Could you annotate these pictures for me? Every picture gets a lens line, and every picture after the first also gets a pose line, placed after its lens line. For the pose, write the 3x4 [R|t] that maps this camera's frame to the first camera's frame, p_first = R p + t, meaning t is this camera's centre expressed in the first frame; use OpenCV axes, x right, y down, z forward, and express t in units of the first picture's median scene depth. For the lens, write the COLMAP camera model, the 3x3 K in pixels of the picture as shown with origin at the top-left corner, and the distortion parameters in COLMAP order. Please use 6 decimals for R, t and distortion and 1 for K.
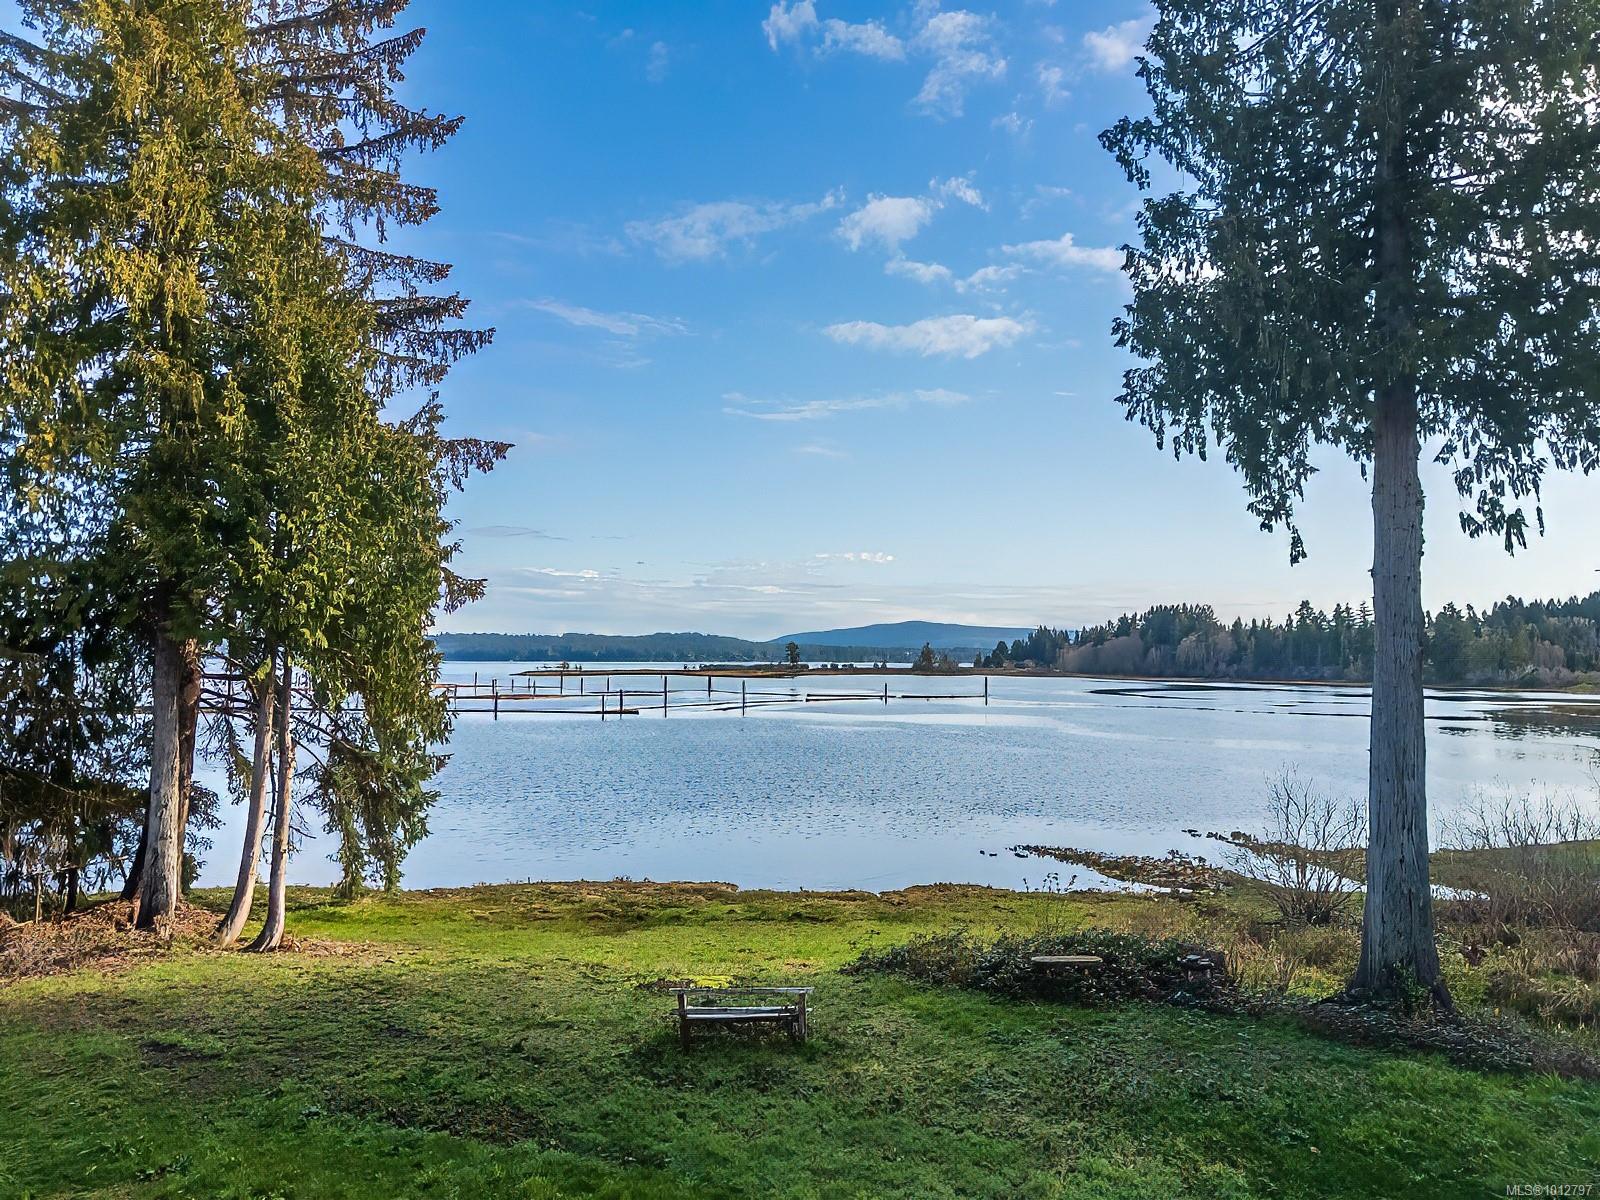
lens RADIAL K [[1156.8, 0, 773.8], [0, 1156.8, 598.8], [0, 0, 1]] dist [0.038106, -0.001739]
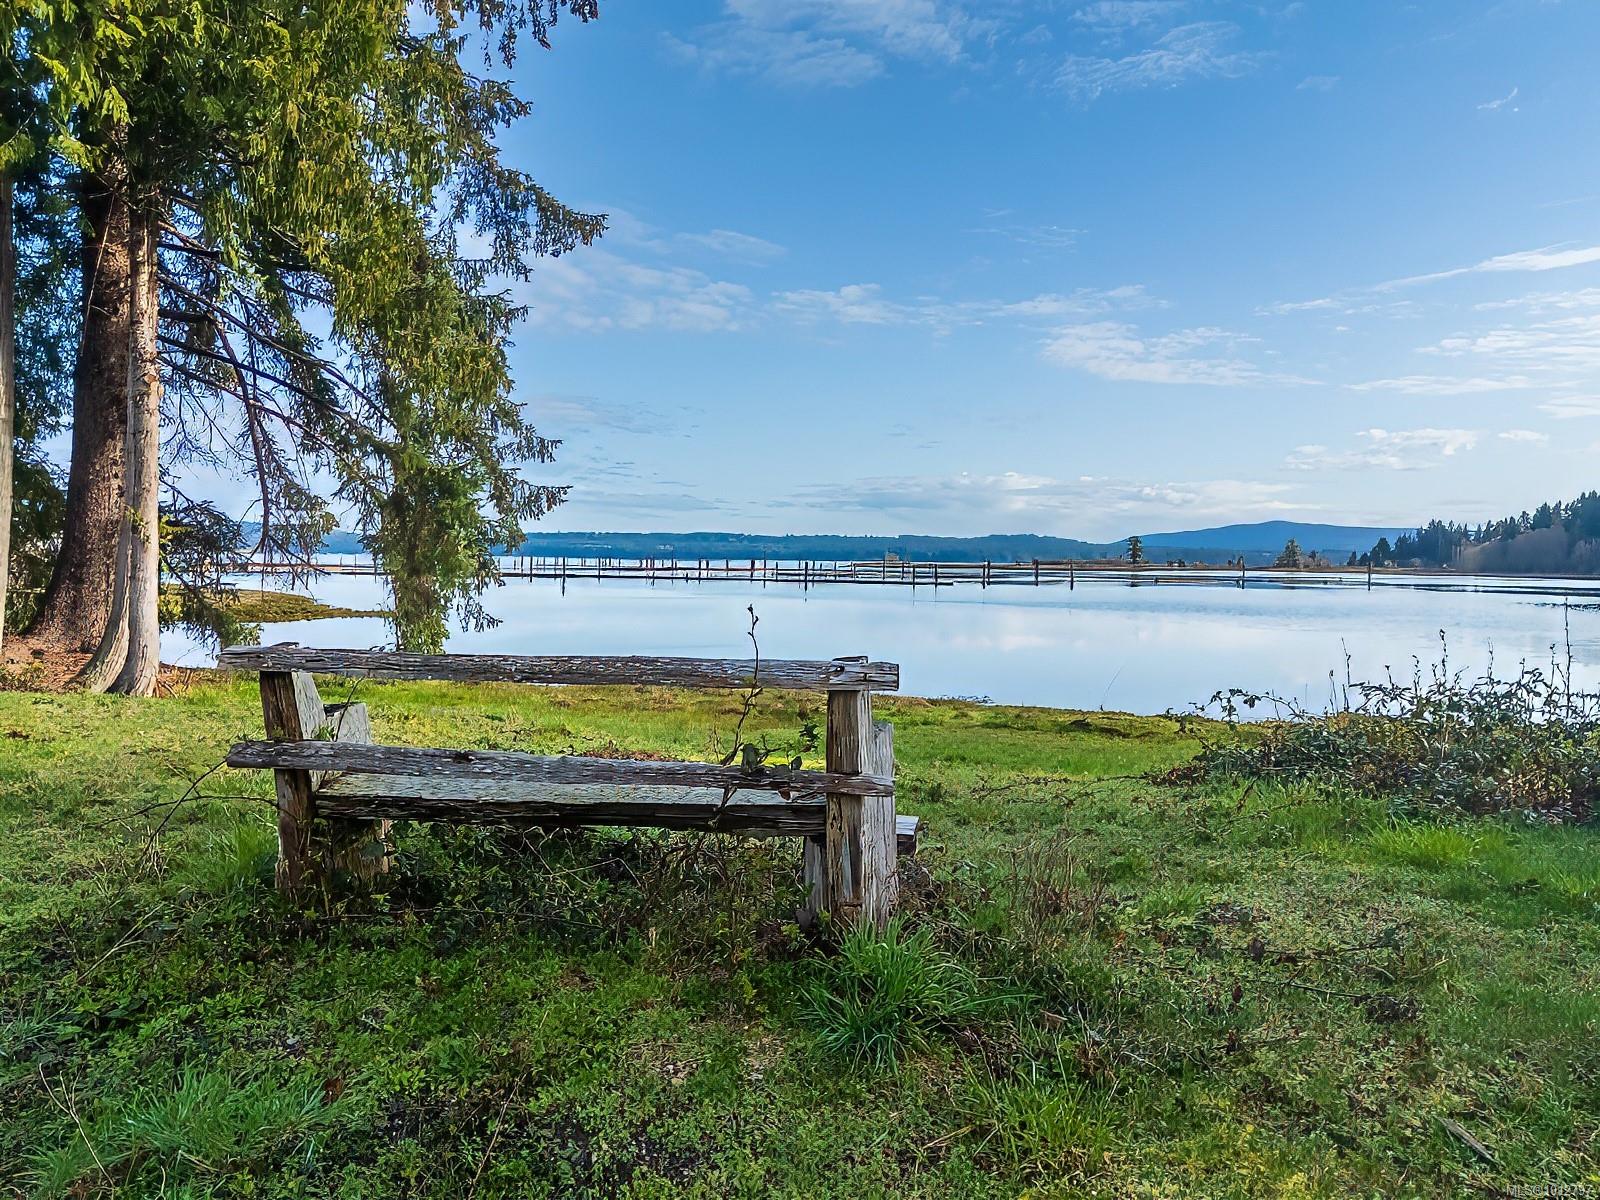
lens RADIAL K [[1147.8, 0, 788.0], [0, 1147.8, 596.4], [0, 0, 1]] dist [0.036893, -0.010996]
pose [[0.961434, 0.011801, -0.274782, 0.041878], [0.011011, 0.996627, 0.081328, 0.198090], [0.274815, -0.081217, 0.958061, 0.528858]]
